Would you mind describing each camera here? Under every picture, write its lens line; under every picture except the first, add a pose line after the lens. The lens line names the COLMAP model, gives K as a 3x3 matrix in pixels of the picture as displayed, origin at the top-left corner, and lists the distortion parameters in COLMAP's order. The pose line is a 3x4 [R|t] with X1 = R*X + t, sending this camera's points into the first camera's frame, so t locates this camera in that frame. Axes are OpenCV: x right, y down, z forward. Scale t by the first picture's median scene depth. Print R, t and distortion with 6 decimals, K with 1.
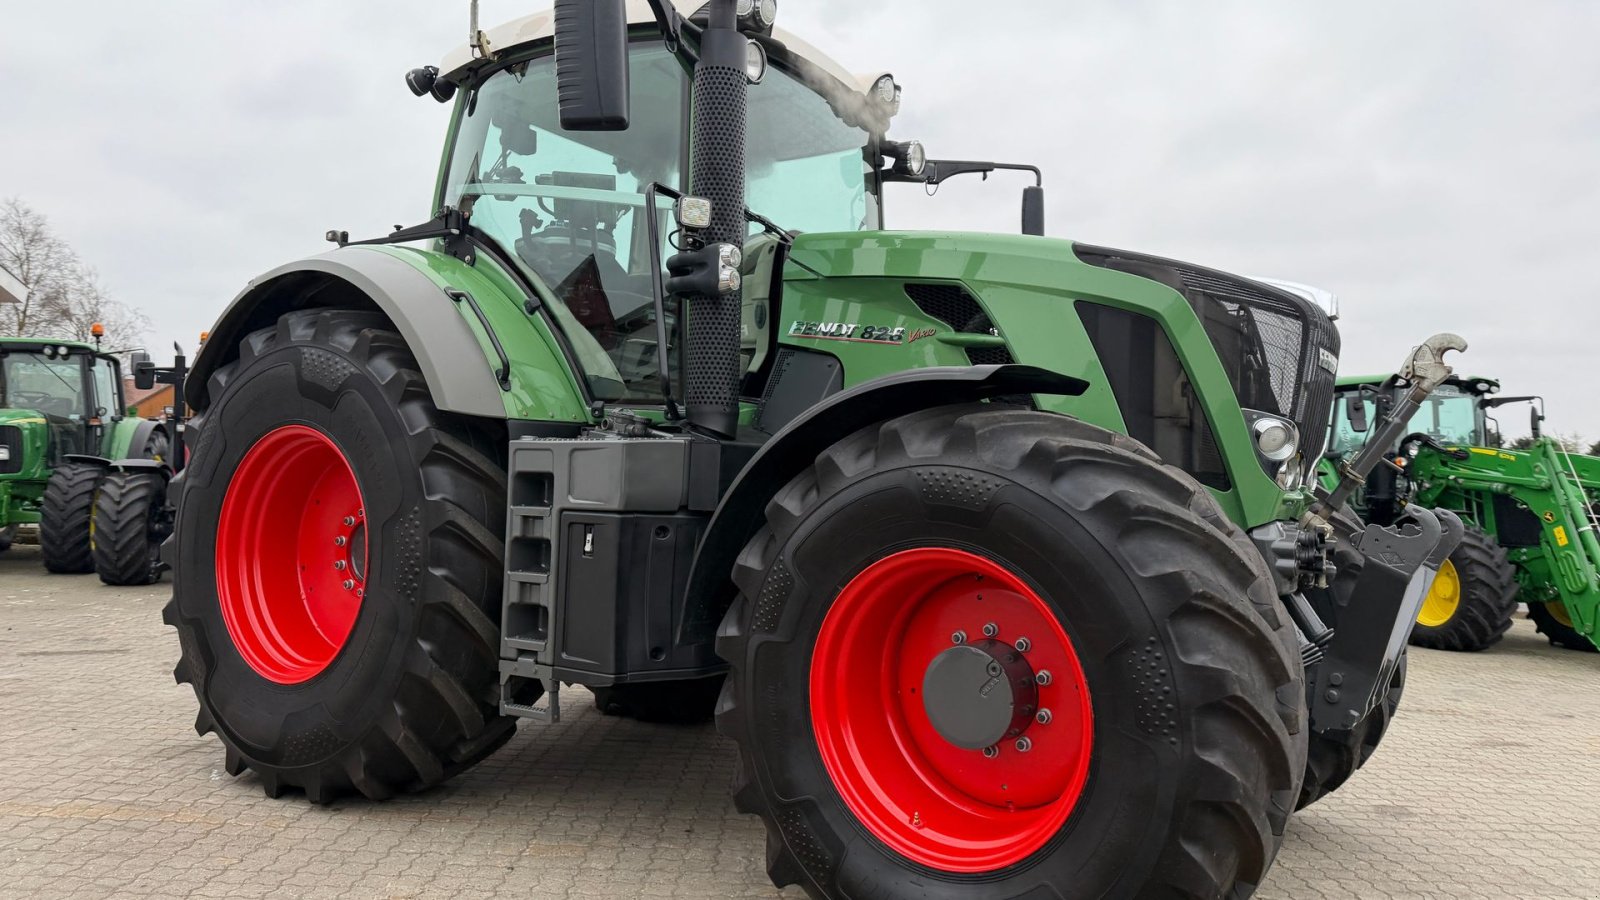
lens RADIAL K [[1097.9, 0, 801.6], [0, 1097.9, 441.7], [0, 0, 1]] dist [0.185248, -0.340118]
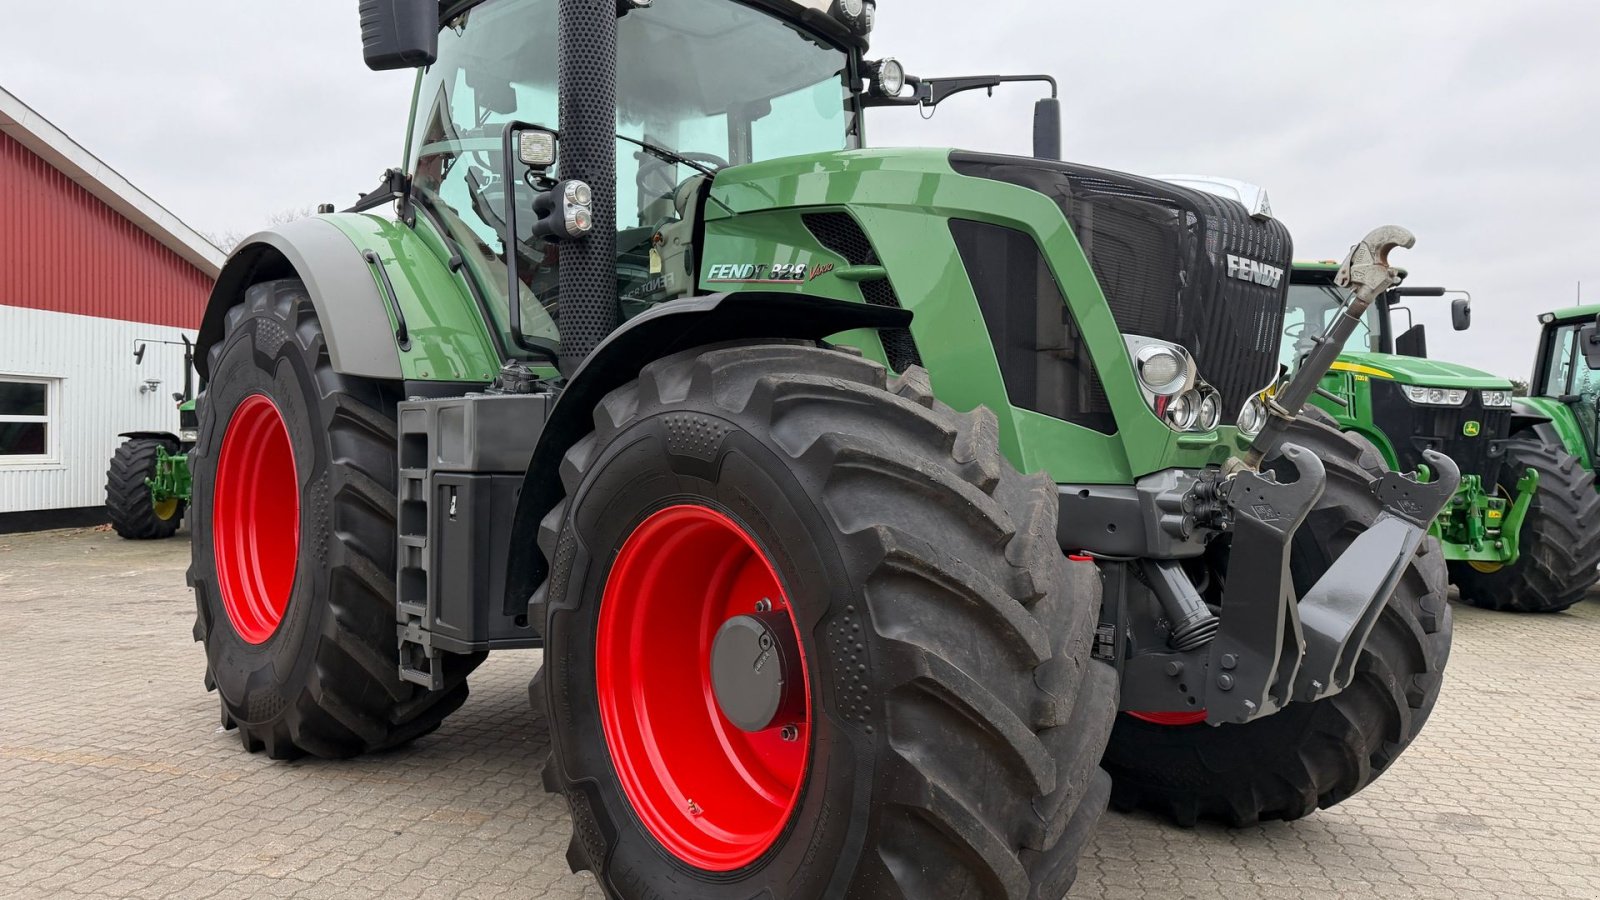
lens RADIAL K [[1097.9, 0, 801.6], [0, 1097.9, 441.7], [0, 0, 1]] dist [0.185248, -0.340118]
pose [[0.974756, -0.023046, -0.222079, 0.306290], [0.029721, 0.999200, 0.026765, 0.018700], [0.221285, -0.032690, 0.974661, 0.123831]]
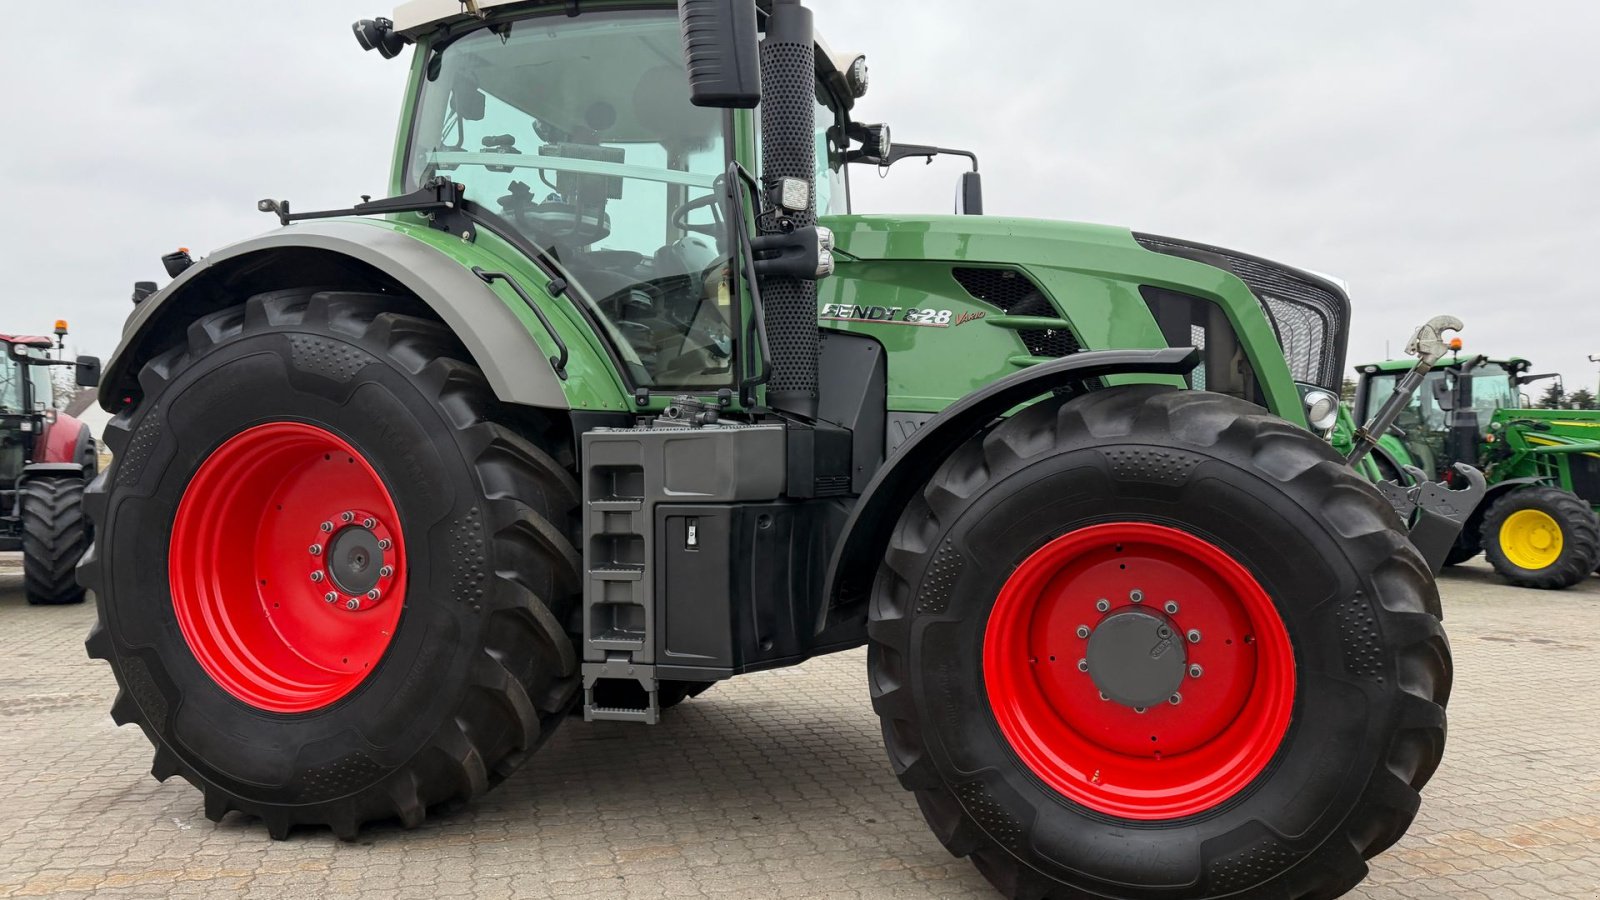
lens RADIAL K [[1103.9, 0, 800.0], [0, 1103.9, 450.0], [0, 0, 1]] dist [0.148274, -0.245997]
pose [[0.962849, -0.036416, 0.267574, -0.345807], [0.027964, 0.998984, 0.035331, -0.014670], [-0.268588, -0.026536, 0.962889, 0.041962]]
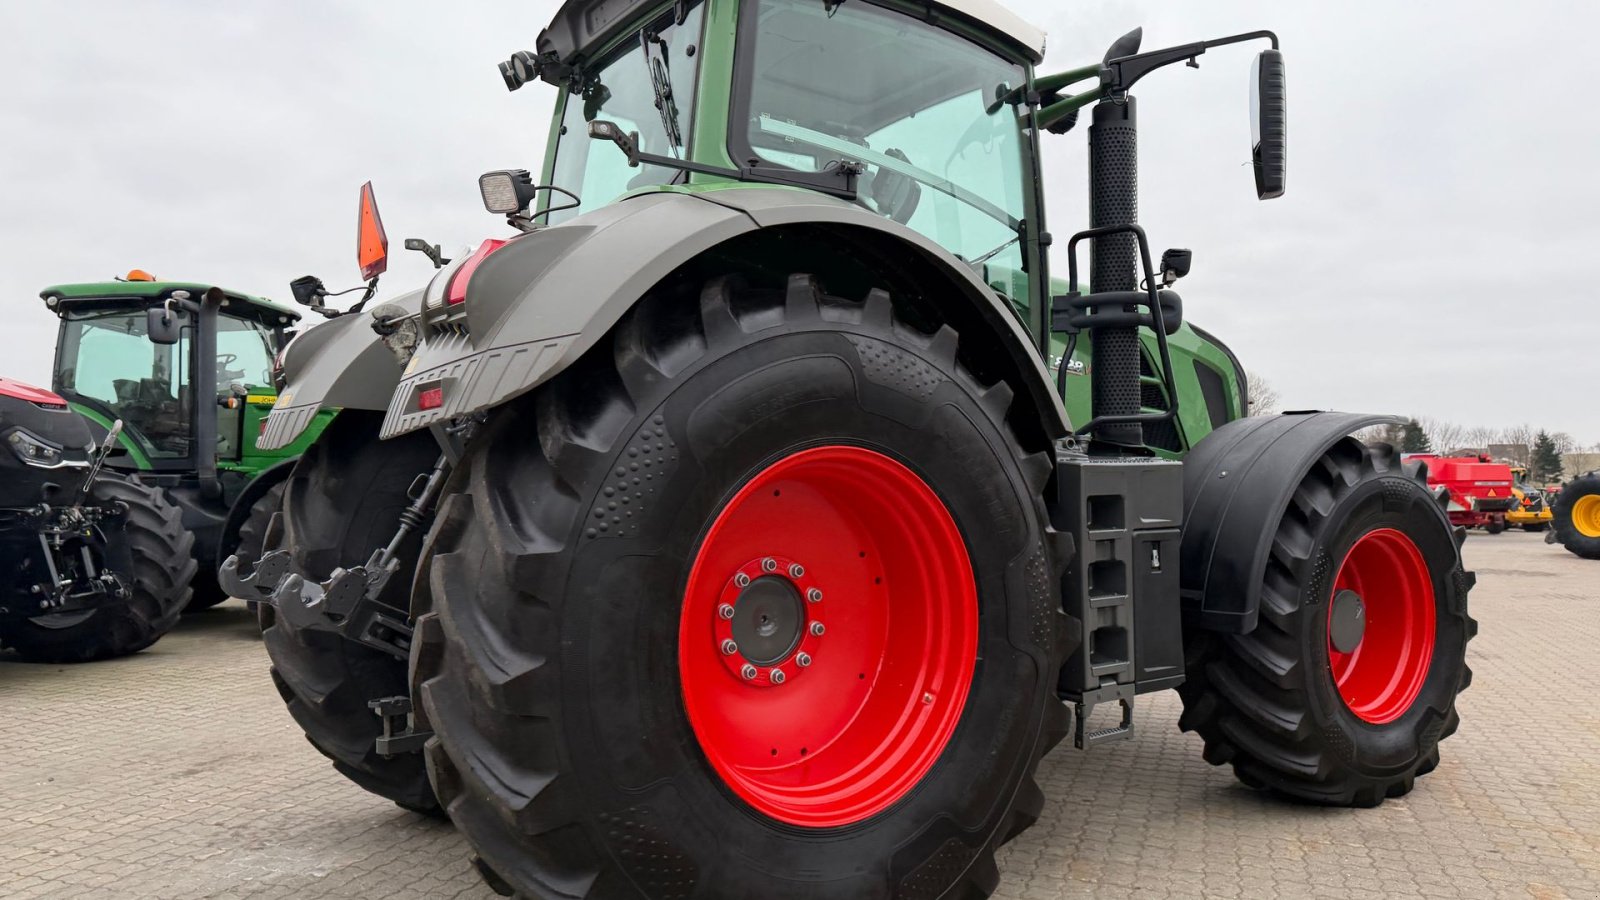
lens RADIAL K [[1097.9, 0, 801.6], [0, 1097.9, 441.7], [0, 0, 1]] dist [0.185248, -0.340118]
pose [[0.354898, -0.009850, 0.934853, -1.273877], [-0.015921, 0.999736, 0.016578, -0.032604], [-0.934769, -0.020768, 0.354648, 0.908192]]
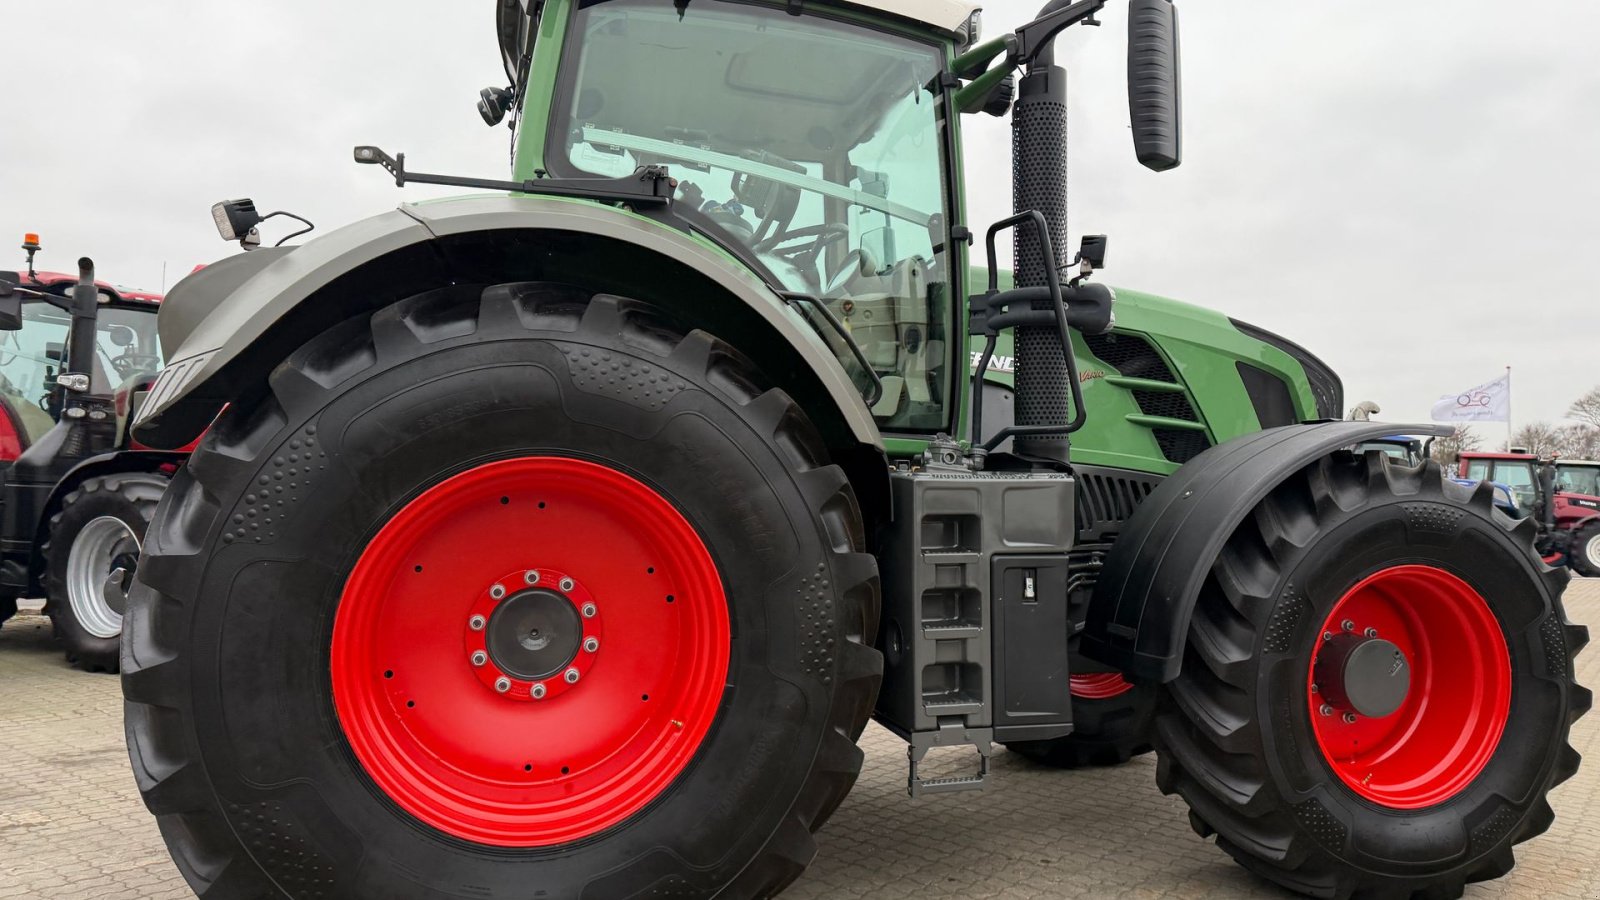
lens RADIAL K [[1097.9, 0, 801.6], [0, 1097.9, 441.7], [0, 0, 1]] dist [0.185248, -0.340118]
pose [[0.643277, 0.004538, 0.765620, -1.003434], [-0.013435, 0.999895, 0.005362, -0.034027], [-0.765516, -0.013736, 0.643270, 0.526090]]
